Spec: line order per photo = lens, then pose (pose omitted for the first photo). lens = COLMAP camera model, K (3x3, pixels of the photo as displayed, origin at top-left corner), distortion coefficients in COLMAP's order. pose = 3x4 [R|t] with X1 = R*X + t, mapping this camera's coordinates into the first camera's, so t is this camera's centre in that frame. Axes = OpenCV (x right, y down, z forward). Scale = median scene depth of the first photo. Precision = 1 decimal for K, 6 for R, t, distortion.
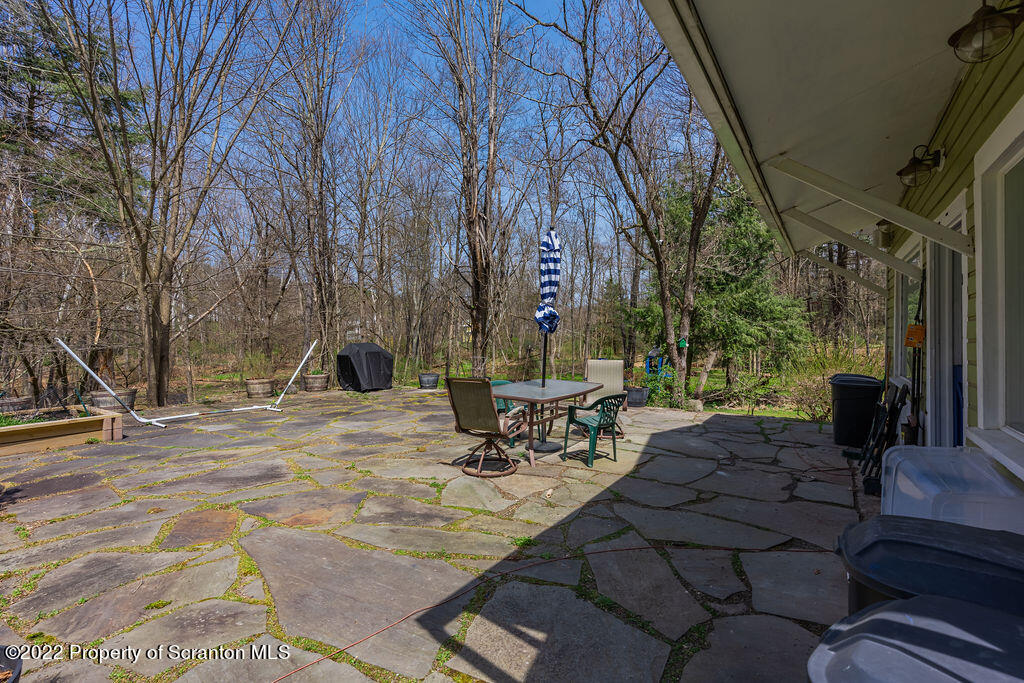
lens RADIAL K [[487.0, 0, 511.8], [0, 487.0, 341.1], [0, 0, 1]] dist [-0.000994, 0.001313]
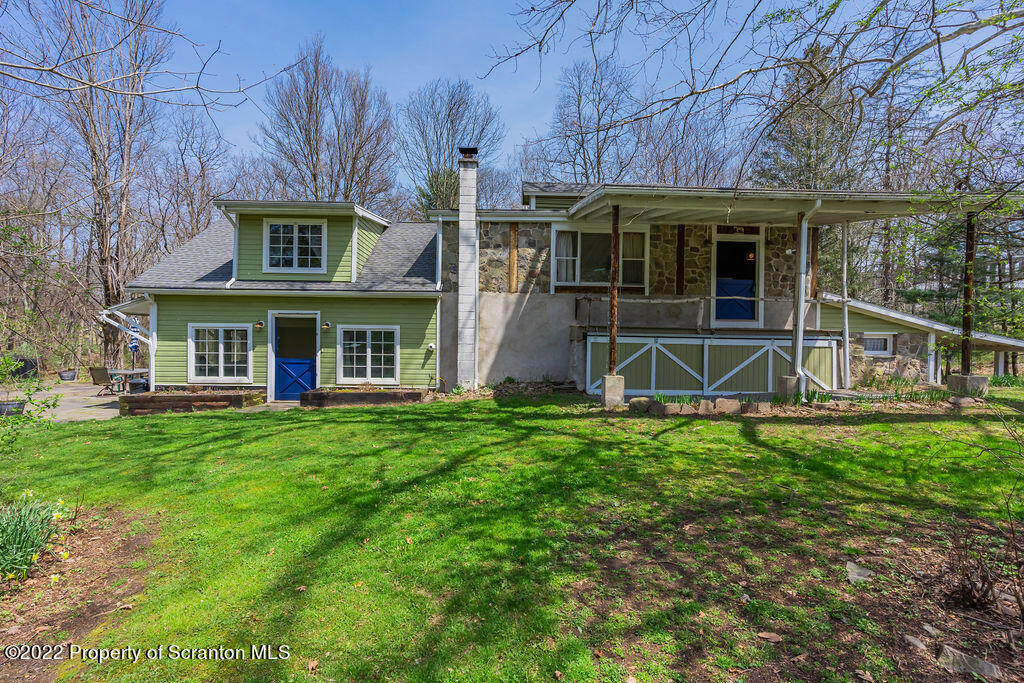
lens RADIAL K [[487.0, 0, 512.9], [0, 487.0, 340.6], [0, 0, 1]] dist [-0.000994, 0.001313]
pose [[0.819778, 0.002949, 0.572673, 0.076748], [-0.003830, 0.999993, 0.000333, -0.027226], [-0.572668, -0.002466, 0.819784, -0.782229]]
